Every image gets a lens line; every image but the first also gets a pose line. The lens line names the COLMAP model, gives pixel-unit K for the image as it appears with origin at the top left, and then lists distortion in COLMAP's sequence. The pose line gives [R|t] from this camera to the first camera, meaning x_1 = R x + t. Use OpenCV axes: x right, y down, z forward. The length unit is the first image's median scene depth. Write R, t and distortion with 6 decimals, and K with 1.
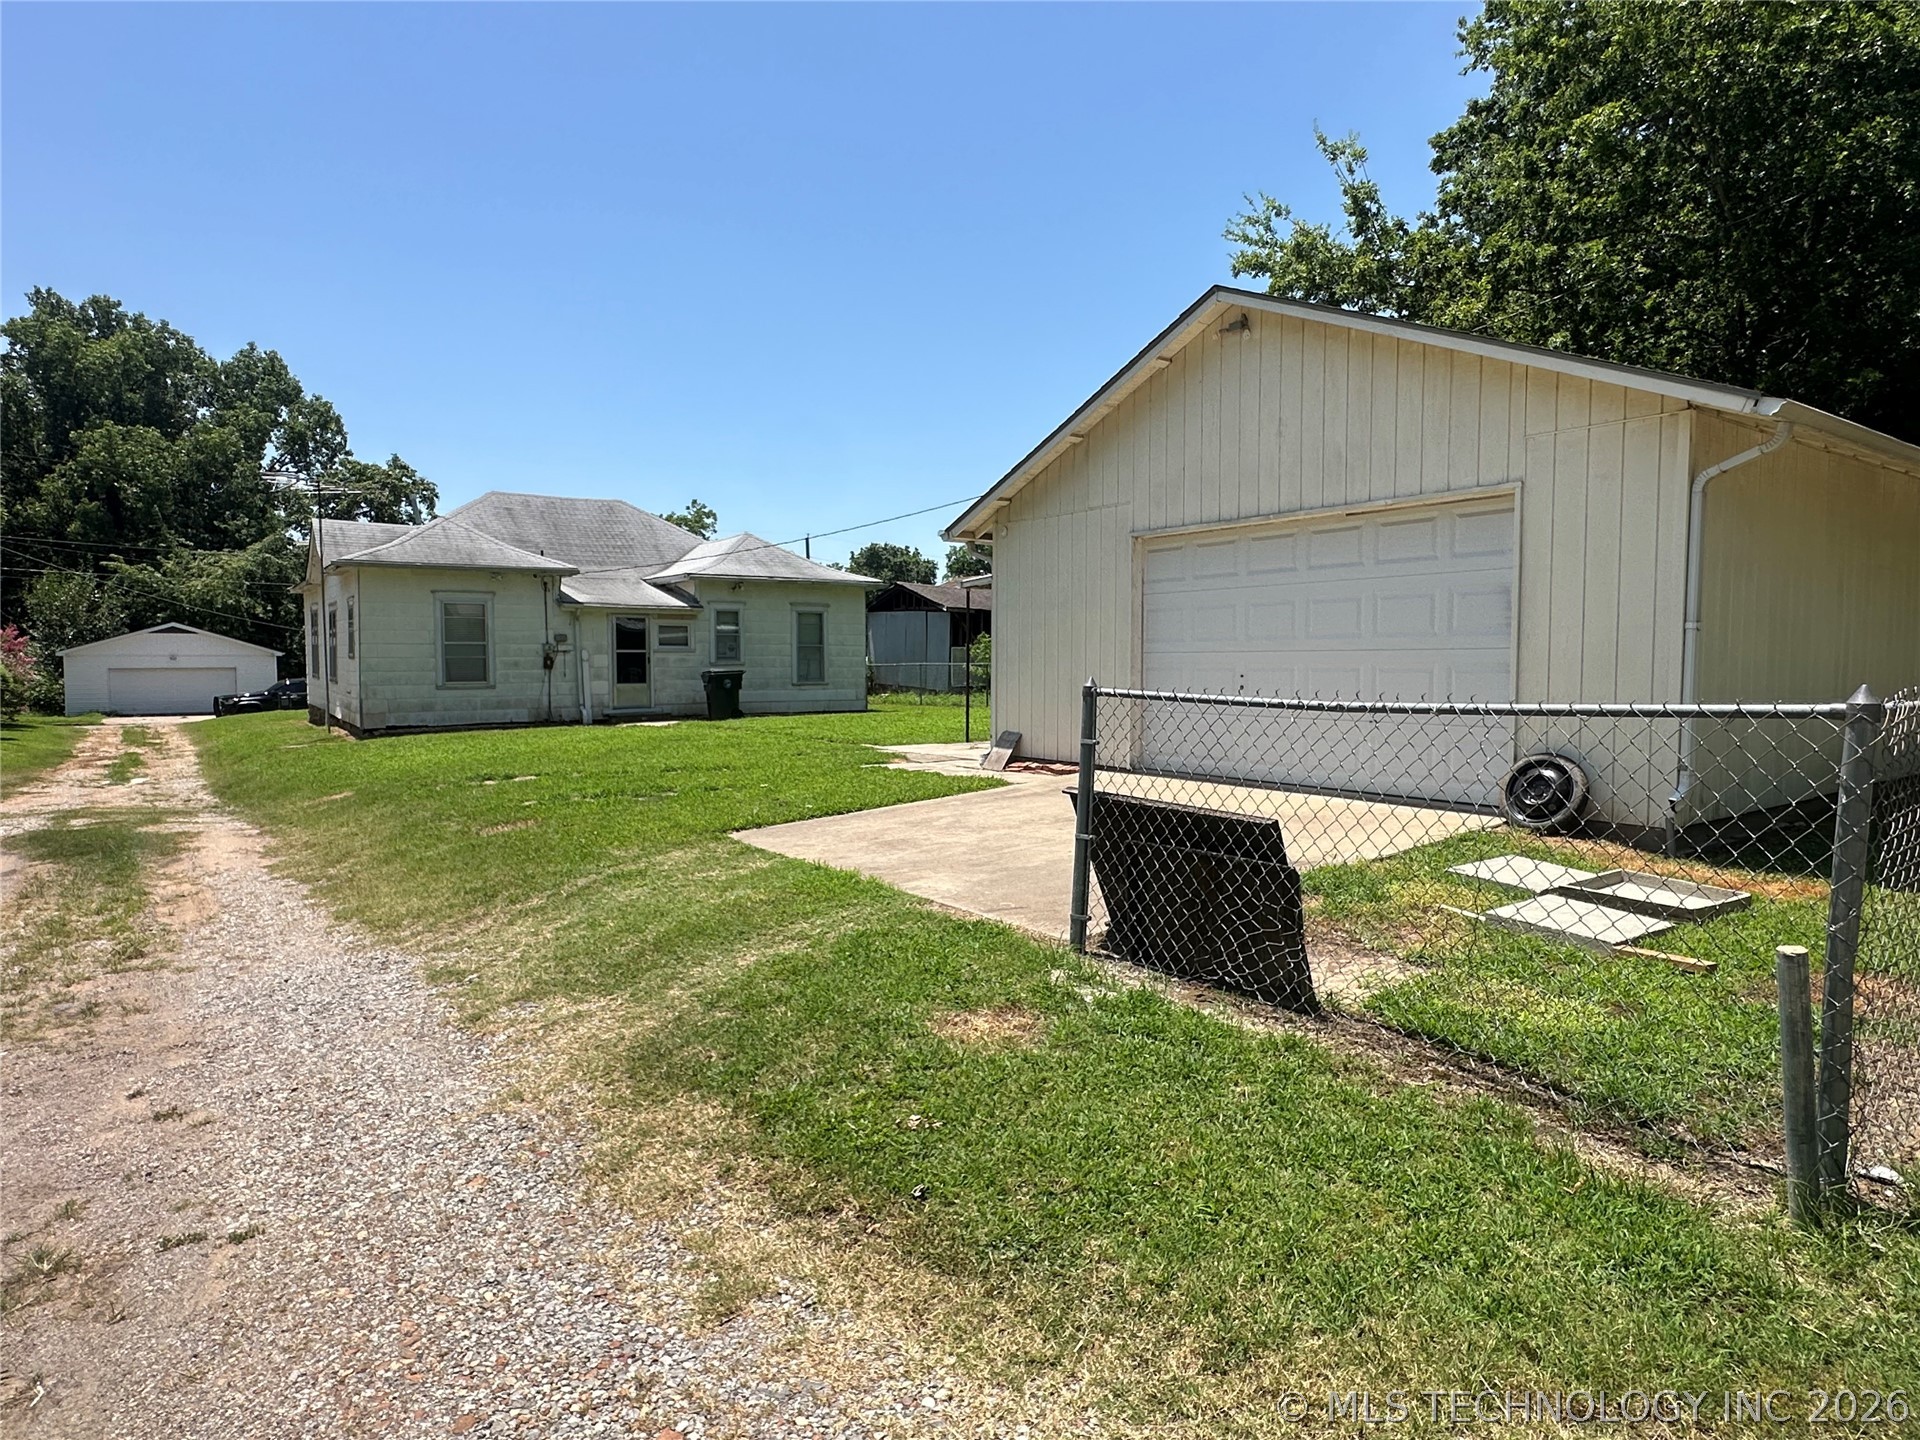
lens RADIAL K [[1050.5, 0, 960.0], [0, 1050.5, 720.0], [0, 0, 1]] dist [-0.012887, 0.001411]
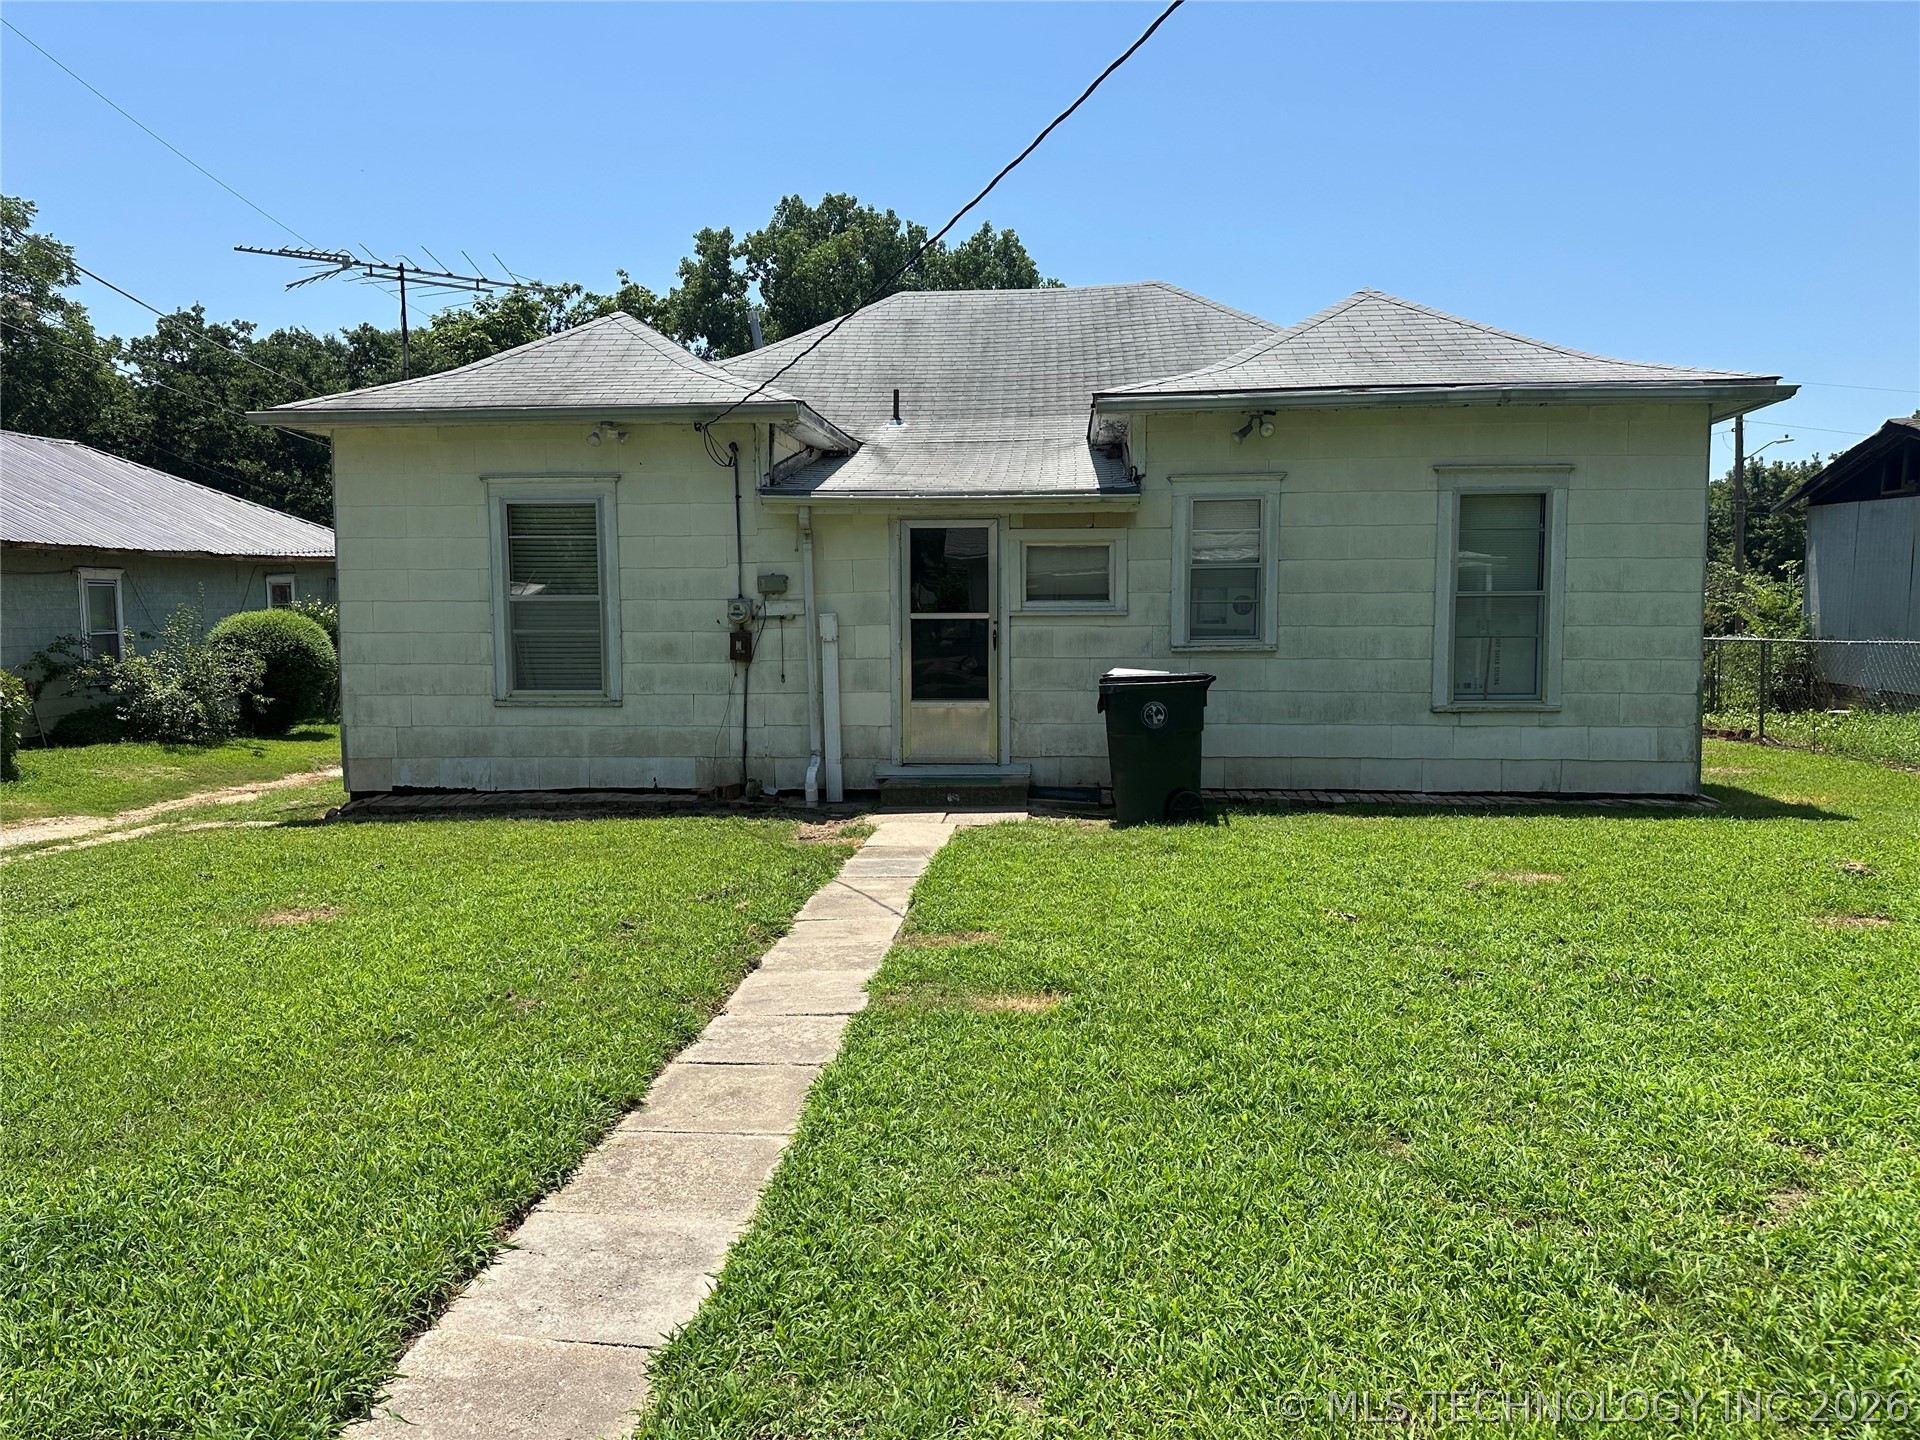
lens RADIAL K [[1328.7, 0, 960.0], [0, 1328.7, 720.0], [0, 0, 1]] dist [0.067534, -0.001602]
pose [[0.769377, 0.051756, -0.636695, -0.001576], [-0.033242, 0.998606, 0.041006, -0.048442], [0.637929, -0.010384, 0.770025, 0.638881]]
